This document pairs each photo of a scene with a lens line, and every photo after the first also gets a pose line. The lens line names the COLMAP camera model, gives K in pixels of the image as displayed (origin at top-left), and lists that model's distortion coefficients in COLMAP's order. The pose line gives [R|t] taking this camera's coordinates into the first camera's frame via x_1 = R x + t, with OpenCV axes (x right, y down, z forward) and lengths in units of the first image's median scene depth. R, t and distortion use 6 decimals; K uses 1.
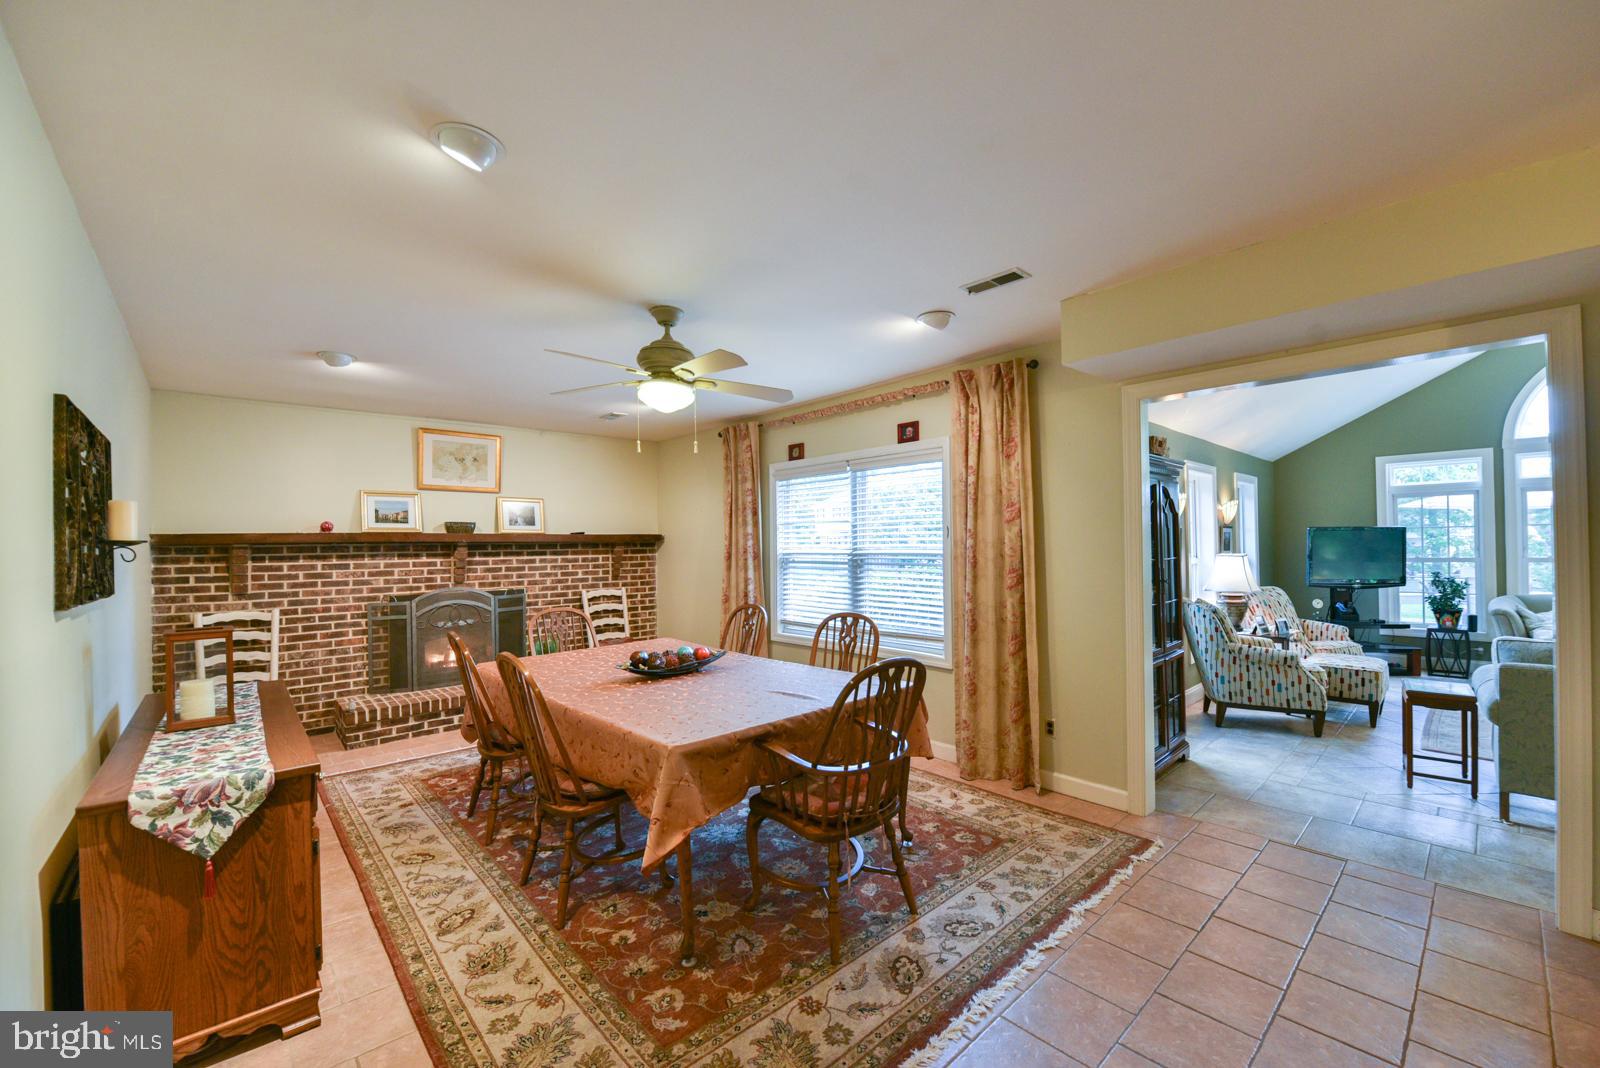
lens RADIAL K [[641.0, 0, 809.6], [0, 641.0, 537.5], [0, 0, 1]] dist [-0.011127, -0.004054]
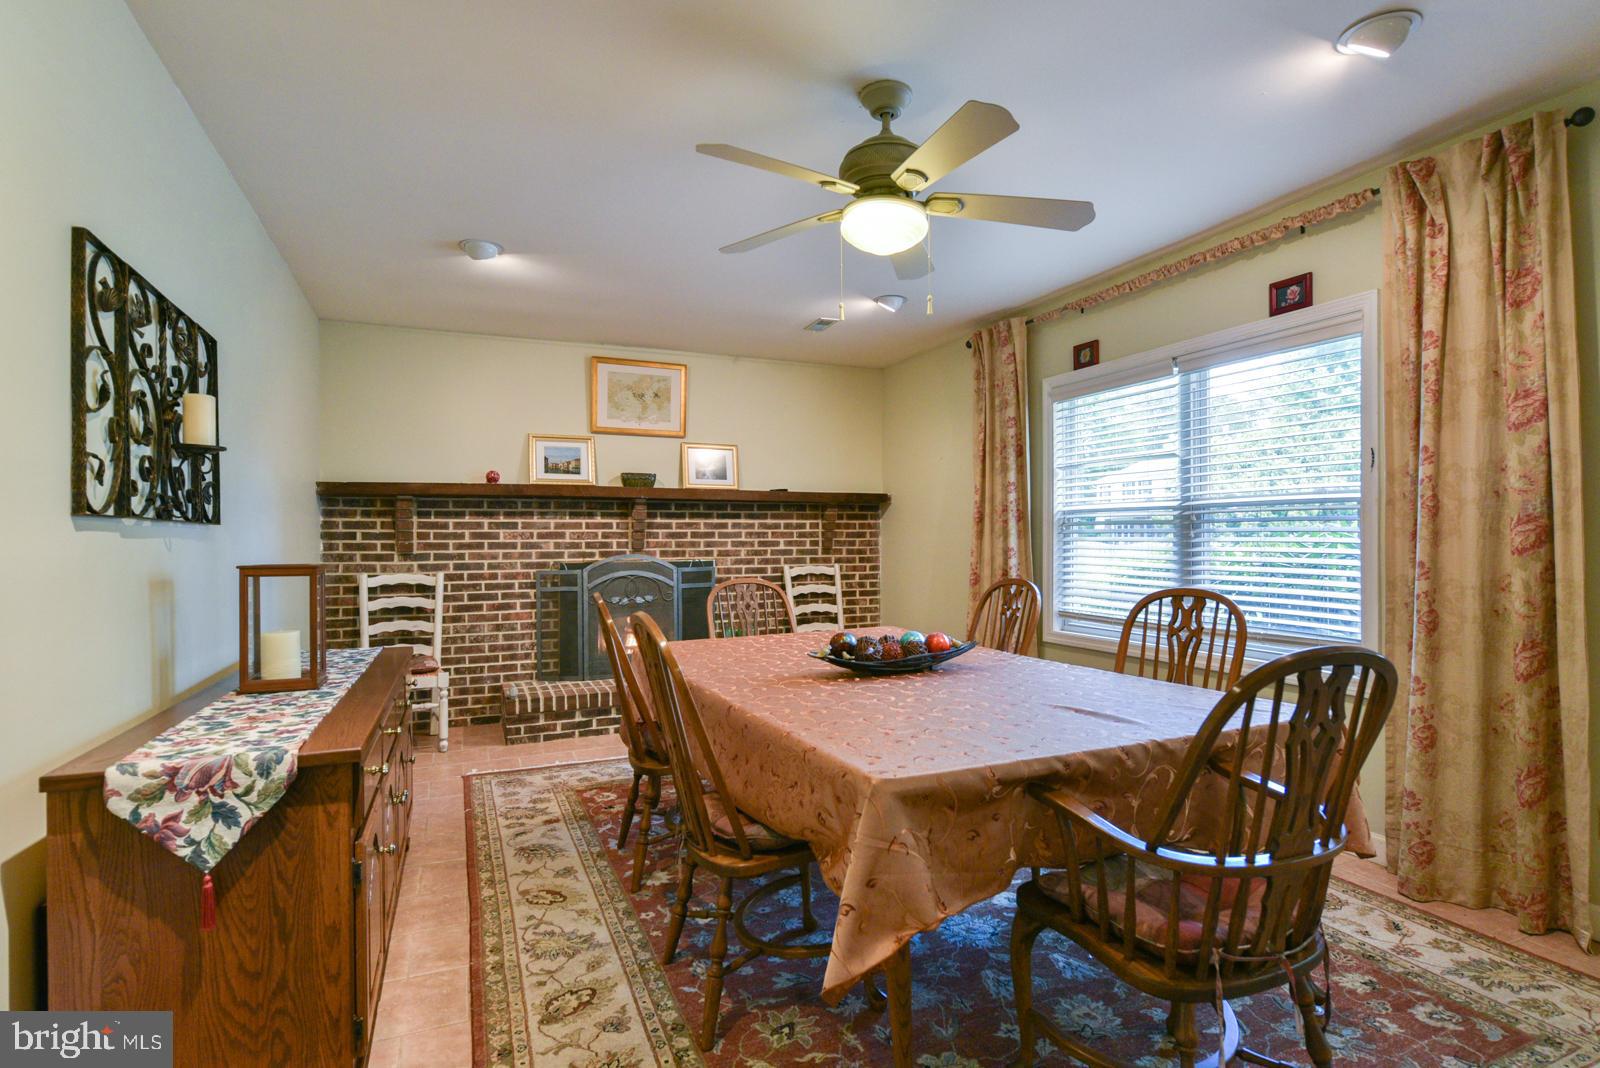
lens RADIAL K [[801.5, 0, 808.3], [0, 801.5, 534.8], [0, 0, 1]] dist [-0.000879, -0.006832]
pose [[0.944464, 0.008545, -0.328503, -0.021489], [-0.005474, 0.999932, 0.010272, 0.051207], [0.328568, -0.007904, 0.944447, 0.154526]]
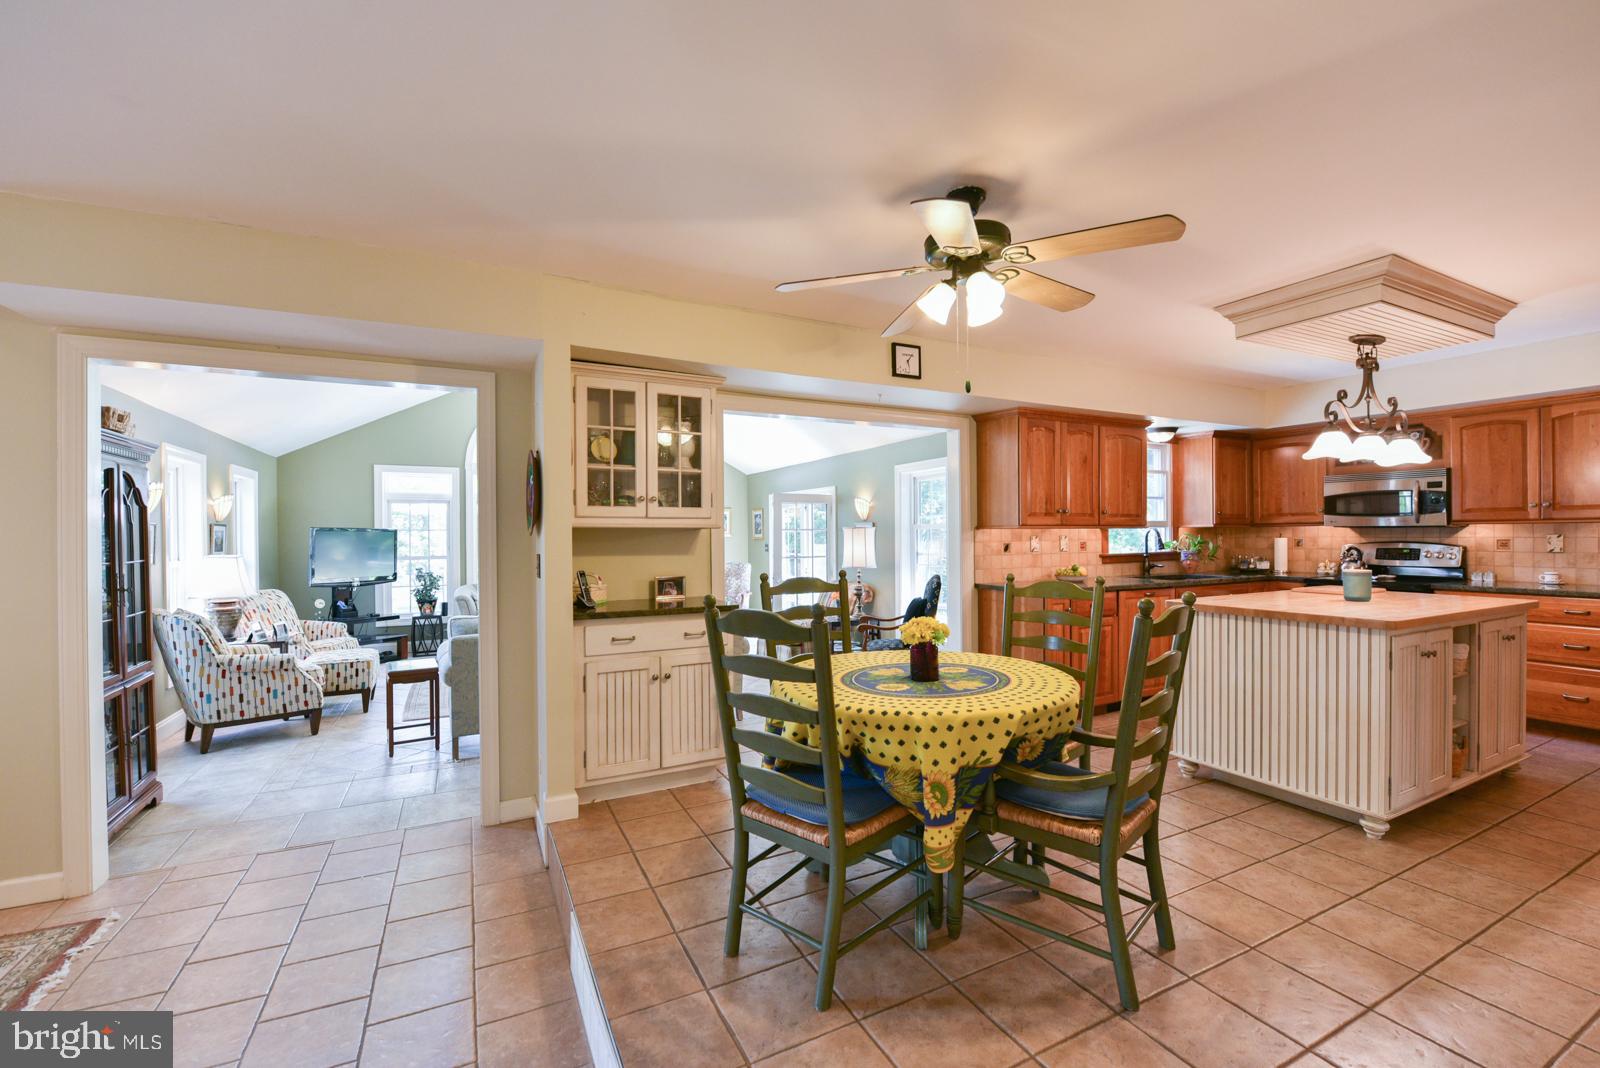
lens RADIAL K [[669.9, 0, 806.6], [0, 669.9, 539.4], [0, 0, 1]] dist [-0.018831, 0.000056]
pose [[0.270302, 0.006172, 0.962756, -0.005169], [-0.008206, 0.999958, -0.004107, 0.000678], [-0.962741, -0.006790, 0.270341, -0.038527]]
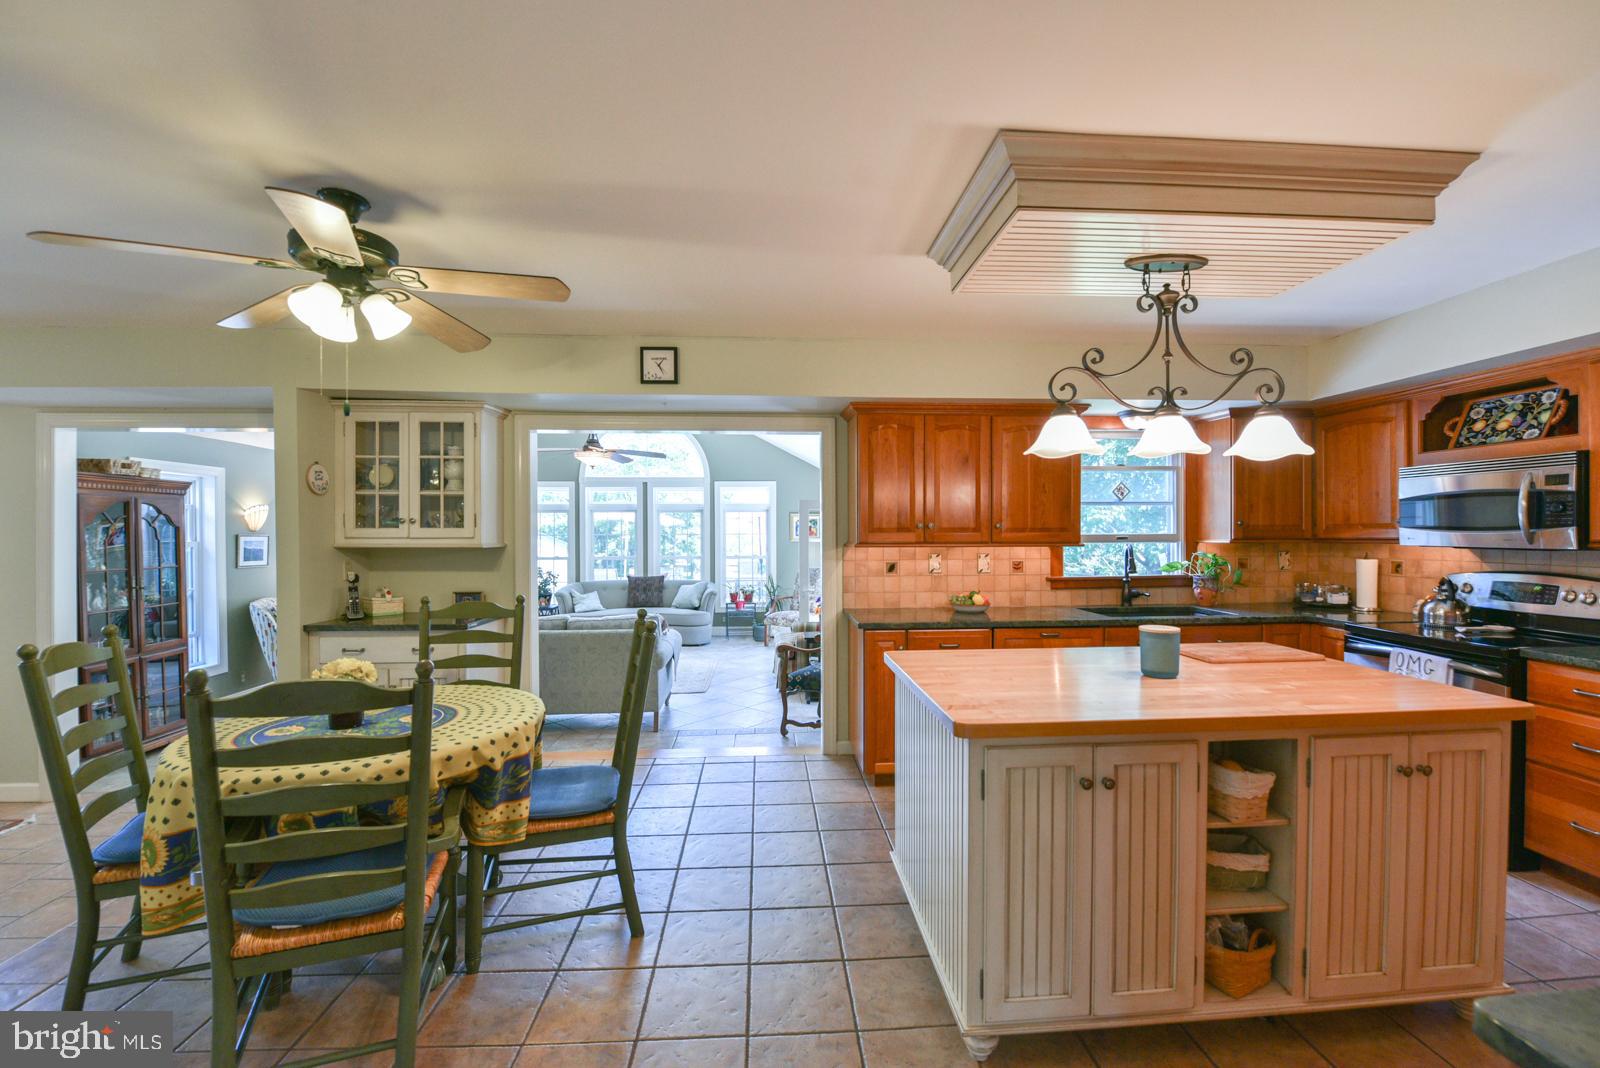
lens RADIAL K [[657.5, 0, 804.7], [0, 657.5, 540.3], [0, 0, 1]] dist [-0.015097, -0.002752]
pose [[0.626485, 0.003789, 0.779424, 0.347403], [-0.014340, 0.999875, 0.006665, -0.034226], [-0.779302, -0.015353, 0.626461, -0.521585]]
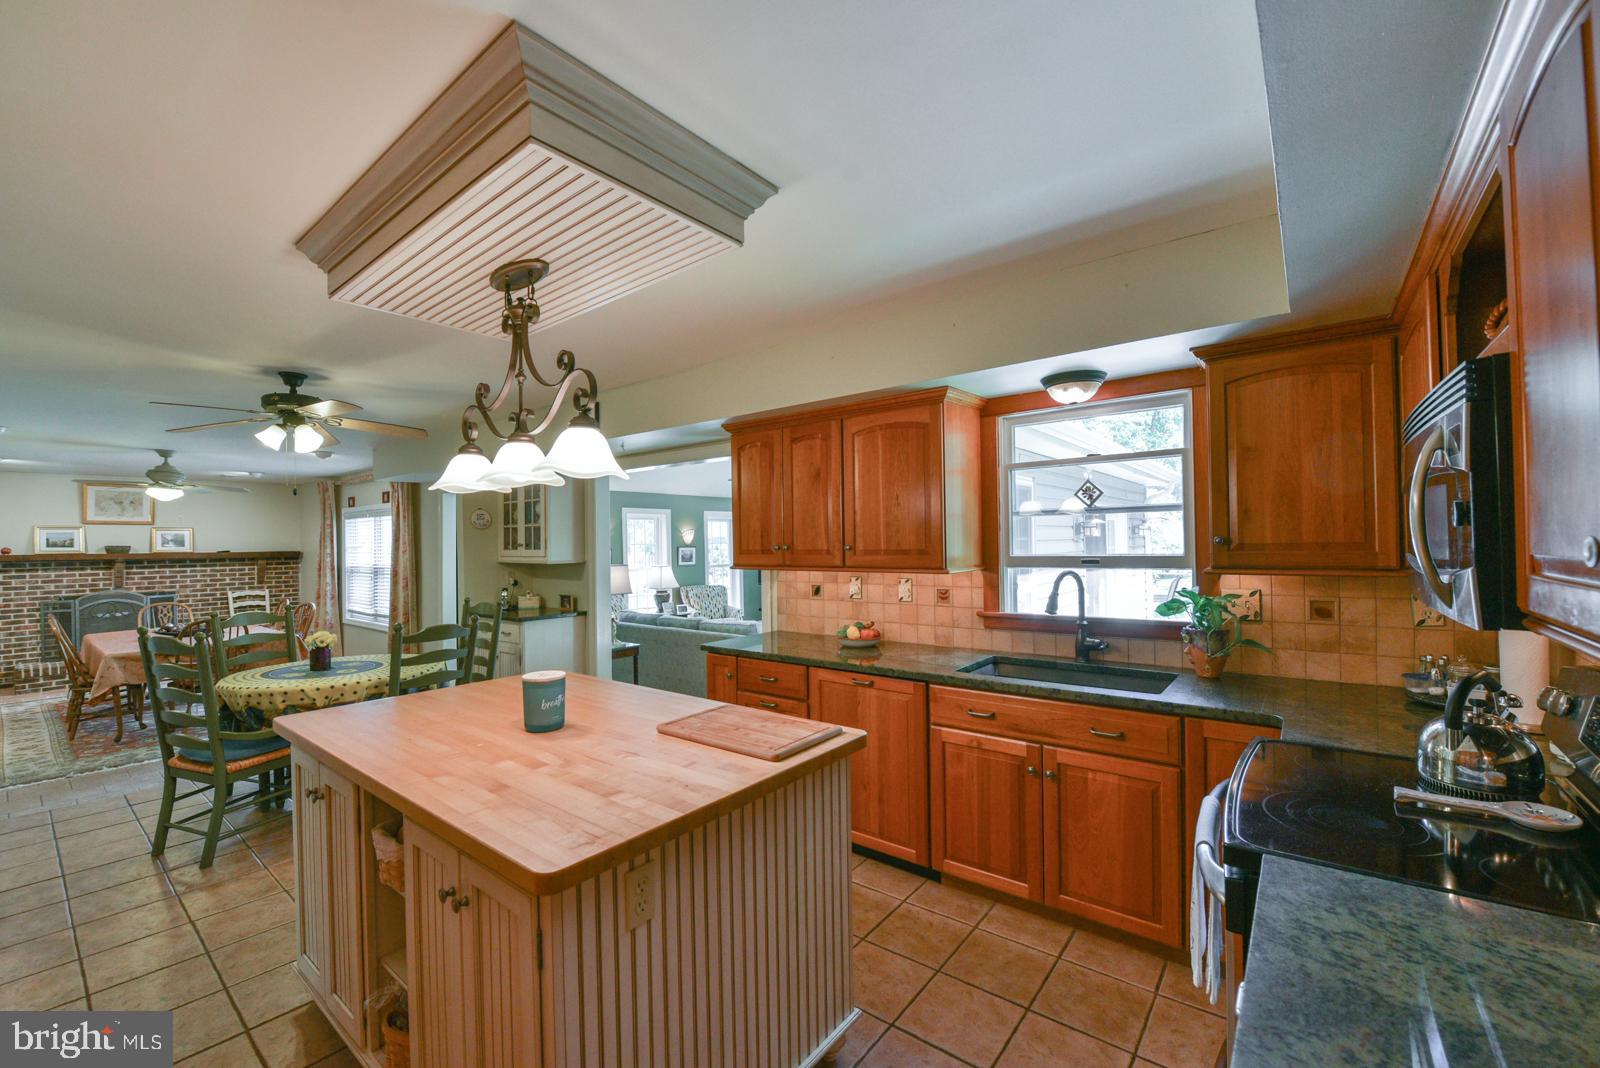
lens RADIAL K [[650.0, 0, 803.2], [0, 650.0, 537.5], [0, 0, 1]] dist [-0.019969, -0.000188]
pose [[0.986963, 0.001493, 0.160943, 0.964203], [-0.001905, 0.999995, 0.002403, -0.061911], [-0.160938, -0.002679, 0.986961, -0.863591]]
